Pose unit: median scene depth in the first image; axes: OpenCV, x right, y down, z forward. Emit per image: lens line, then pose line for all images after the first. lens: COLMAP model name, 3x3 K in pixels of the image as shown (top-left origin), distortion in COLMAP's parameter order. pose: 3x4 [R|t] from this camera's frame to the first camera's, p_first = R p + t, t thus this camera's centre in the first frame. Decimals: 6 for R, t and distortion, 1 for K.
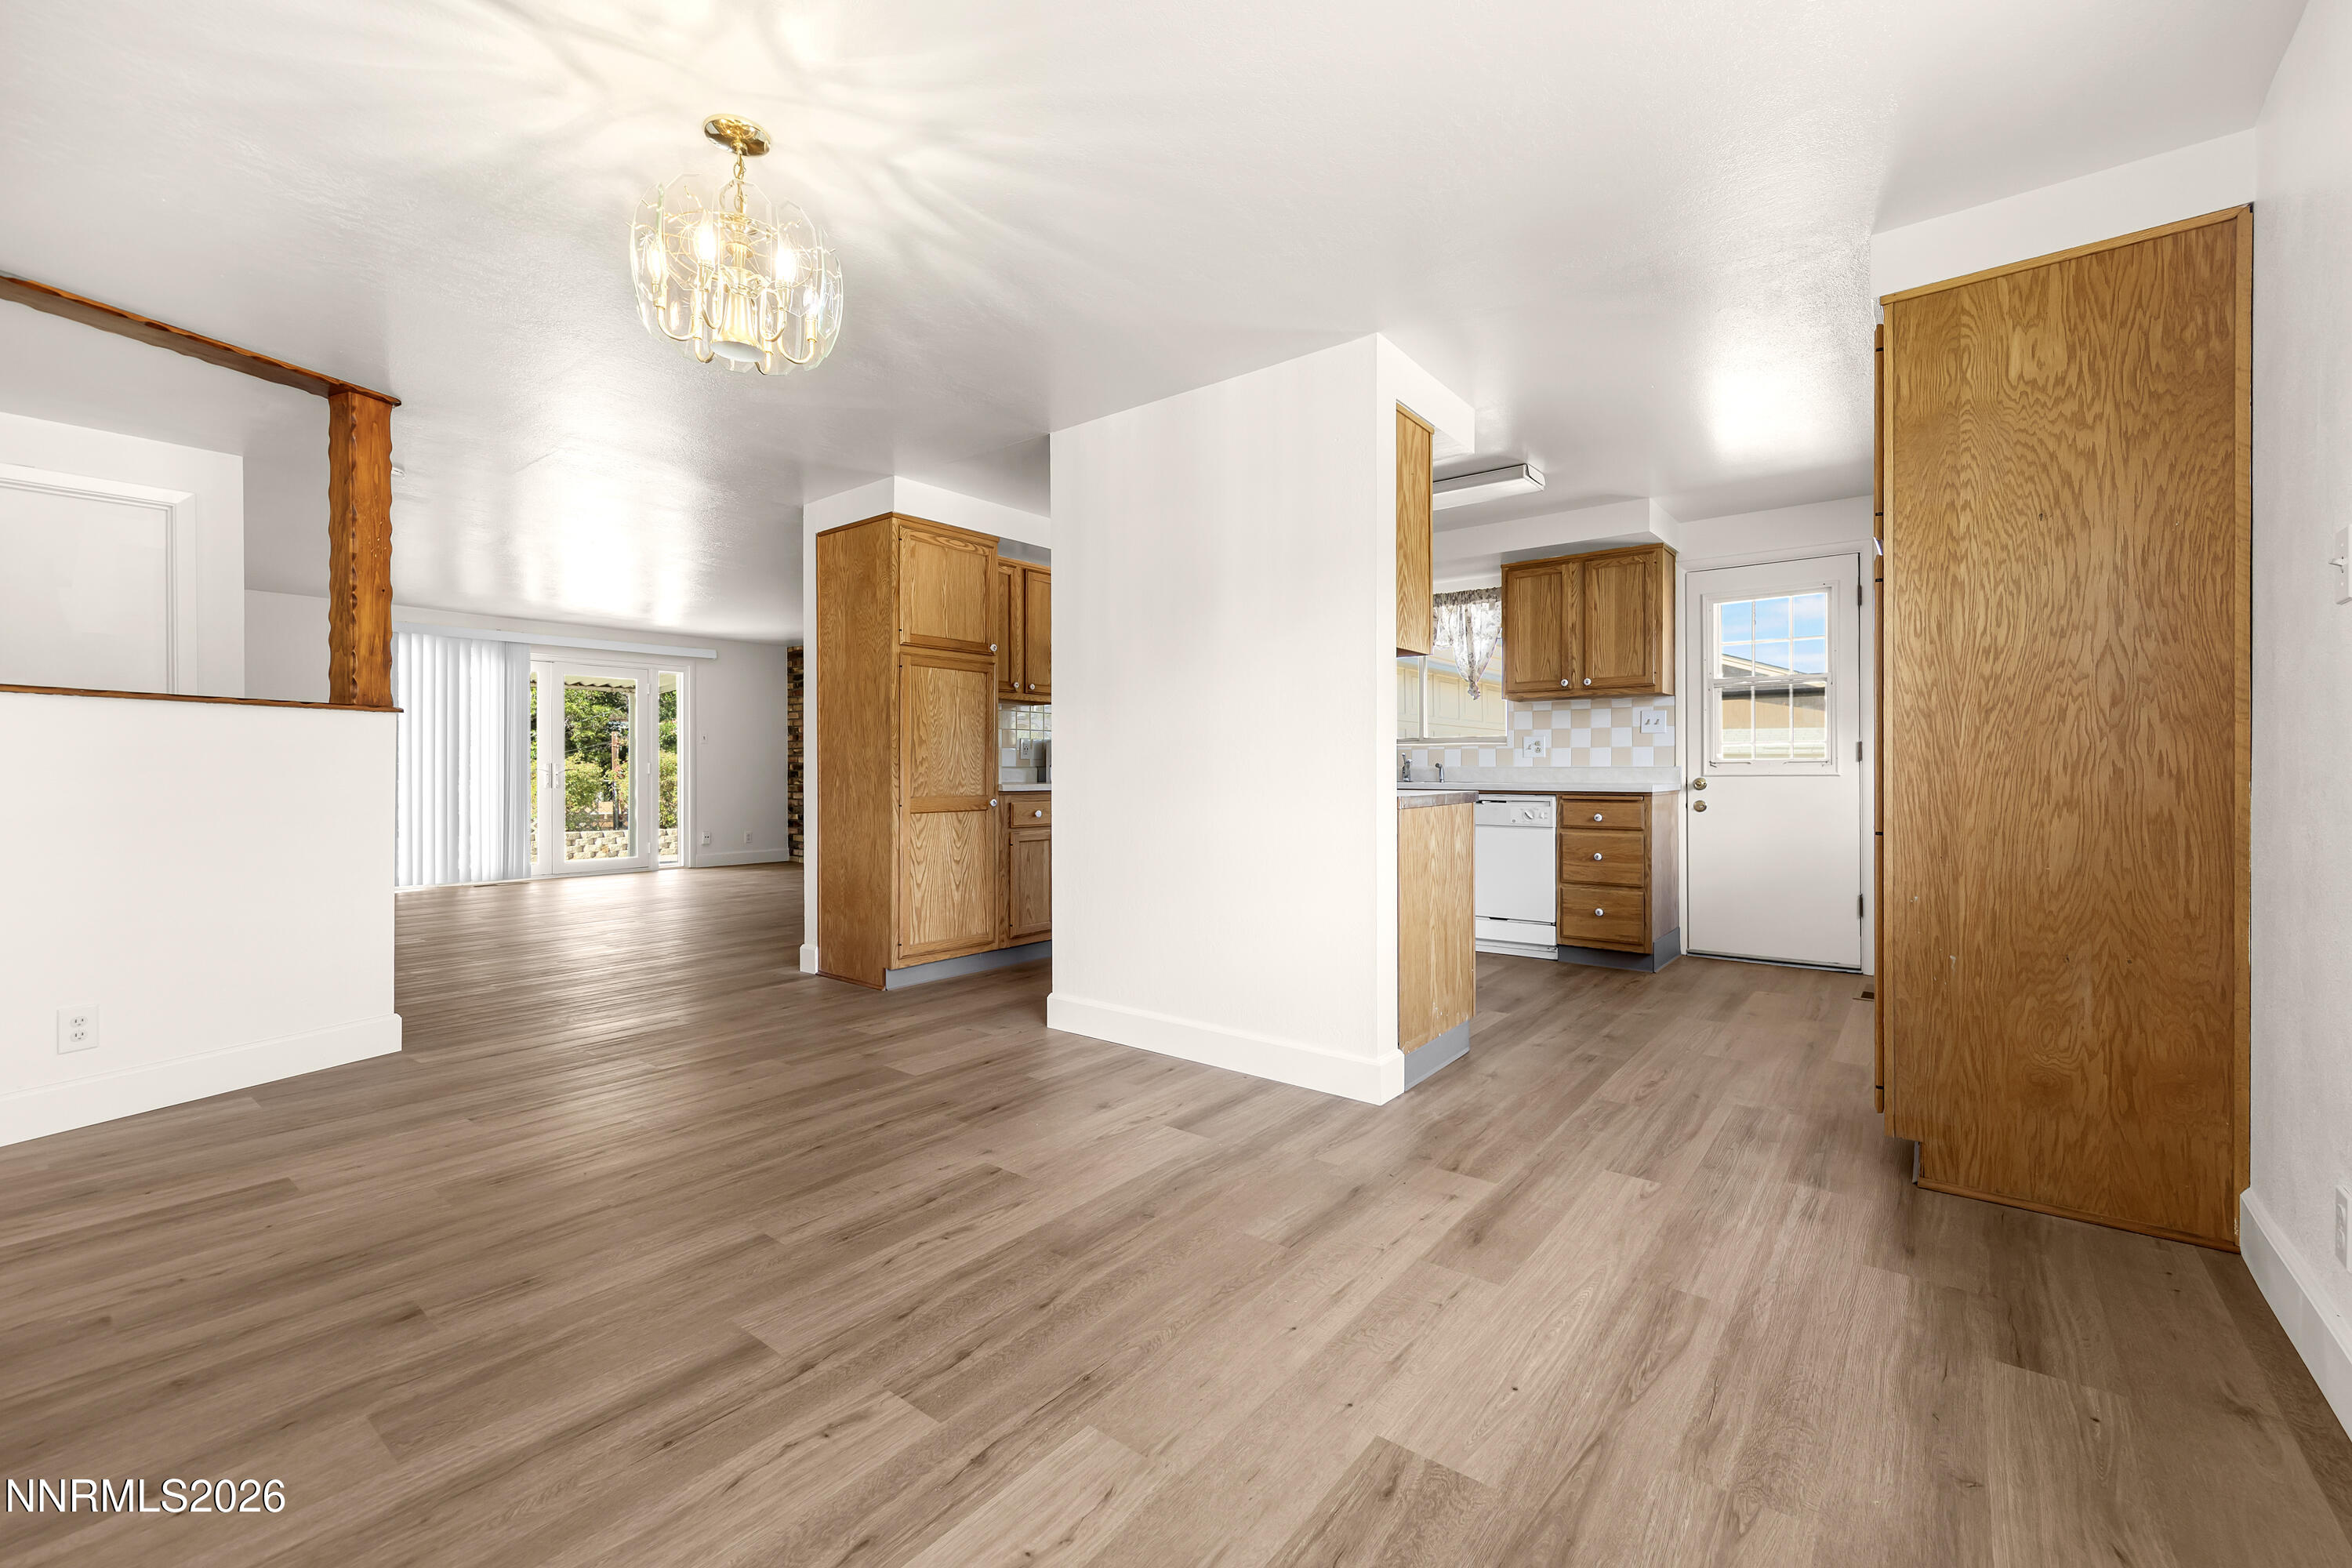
lens RADIAL K [[963.9, 0, 1167.4], [0, 963.9, 777.2], [0, 0, 1]] dist [0.007632, -0.000643]
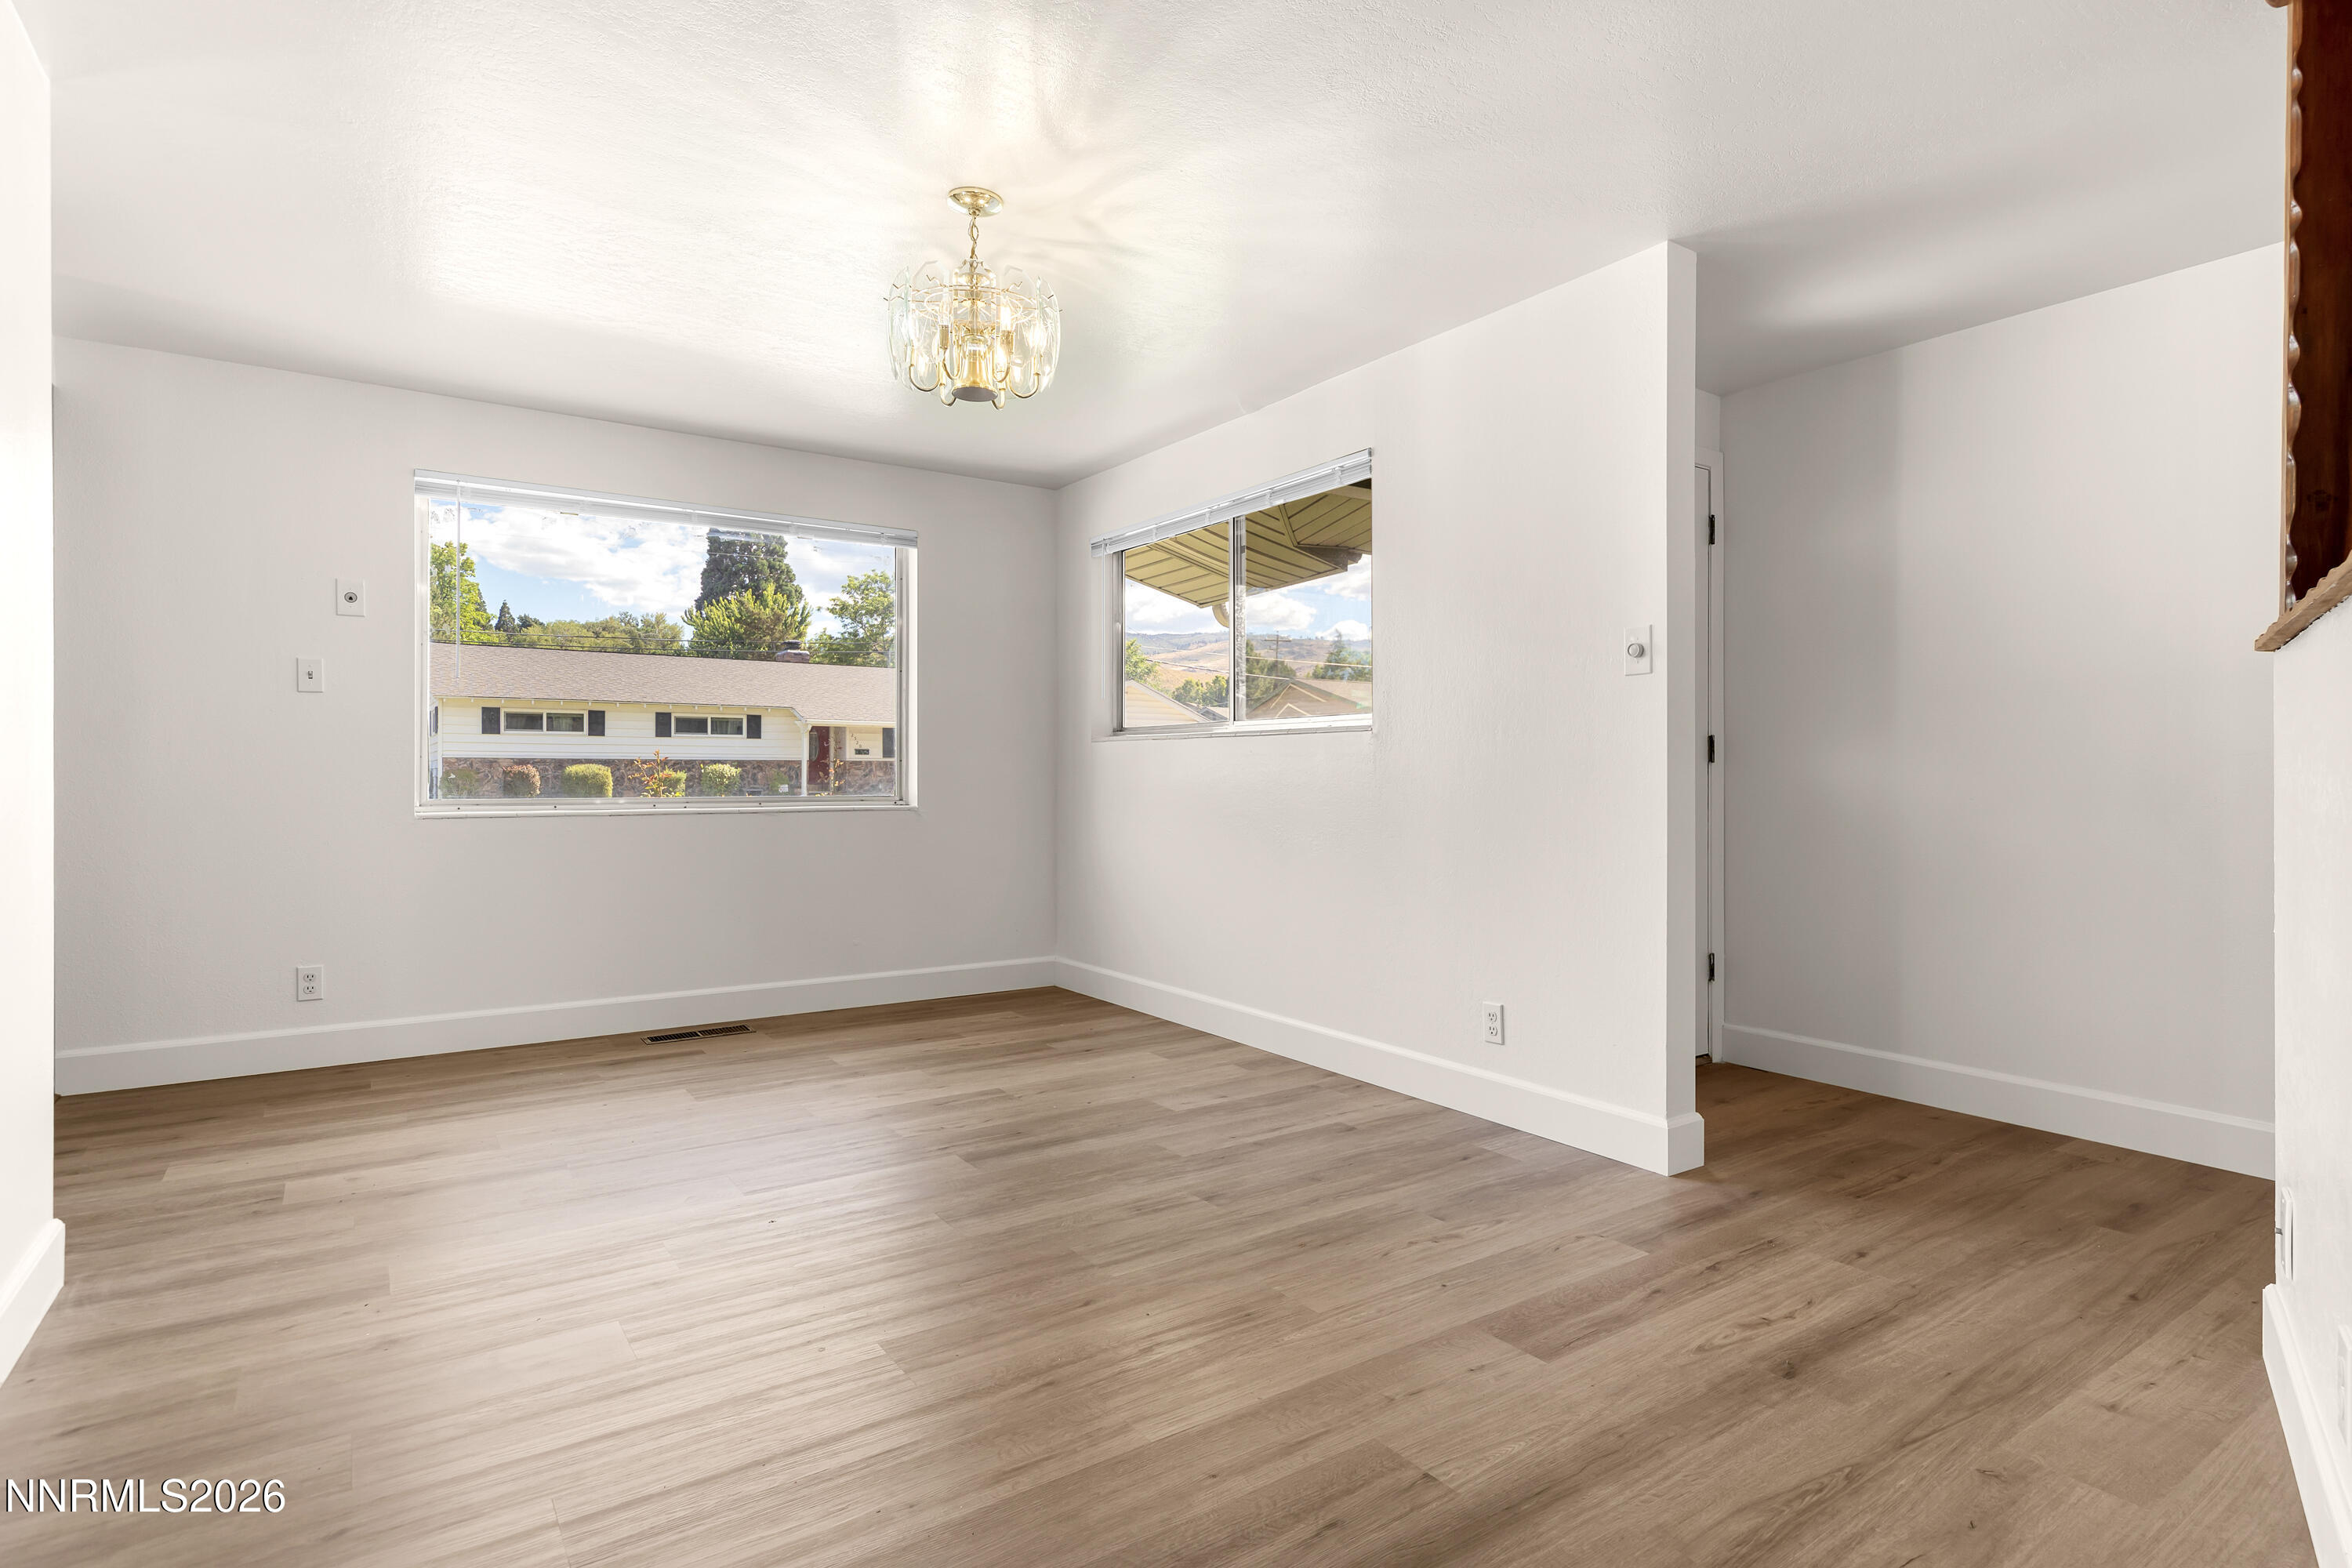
lens RADIAL K [[1197.1, 0, 1174.0], [0, 1197.1, 795.0], [0, 0, 1]] dist [0.000871, 0.000184]
pose [[-0.954046, -0.006837, 0.299583, -1.038262], [0.000603, 0.999694, 0.024736, -0.015990], [-0.299660, 0.023780, -0.953750, 2.160511]]
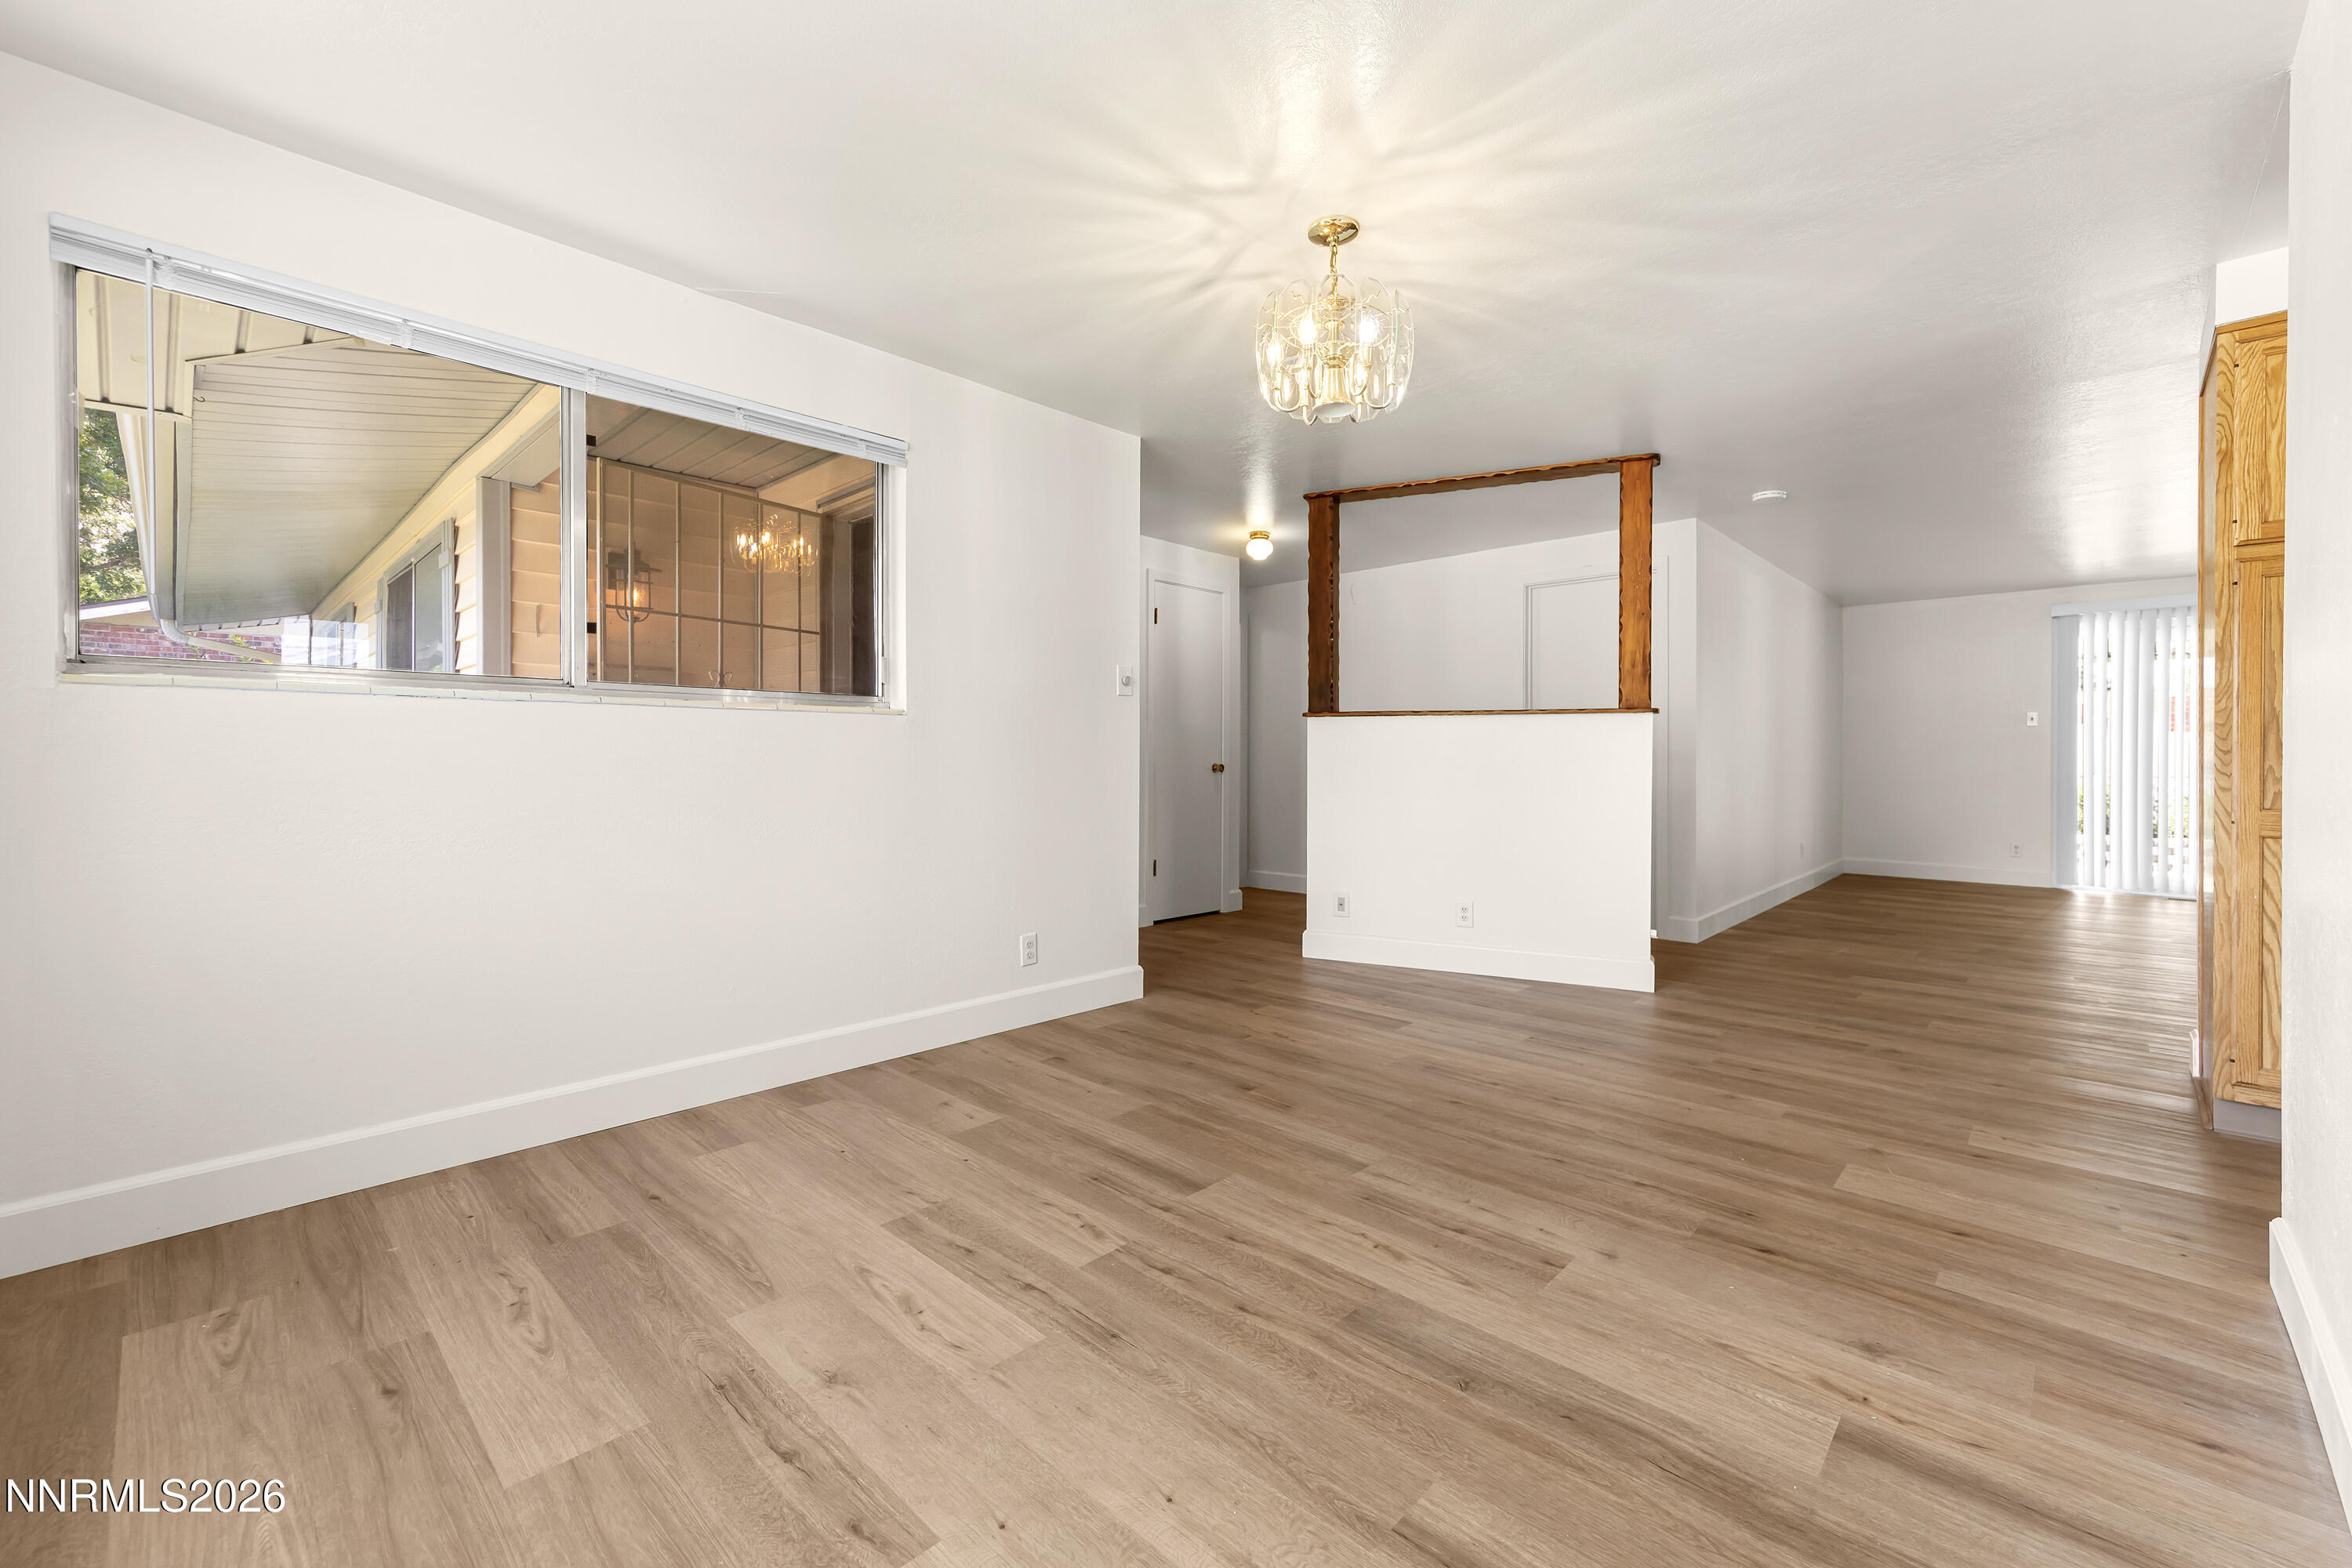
lens RADIAL K [[963.9, 0, 1232.2], [0, 963.9, 767.0], [0, 0, 1]] dist [0.007632, -0.000643]
pose [[-0.056490, 0.008308, -0.998369, 0.735754], [-0.011370, 0.999895, 0.008964, -0.005620], [0.998338, 0.011858, -0.056389, 0.911397]]
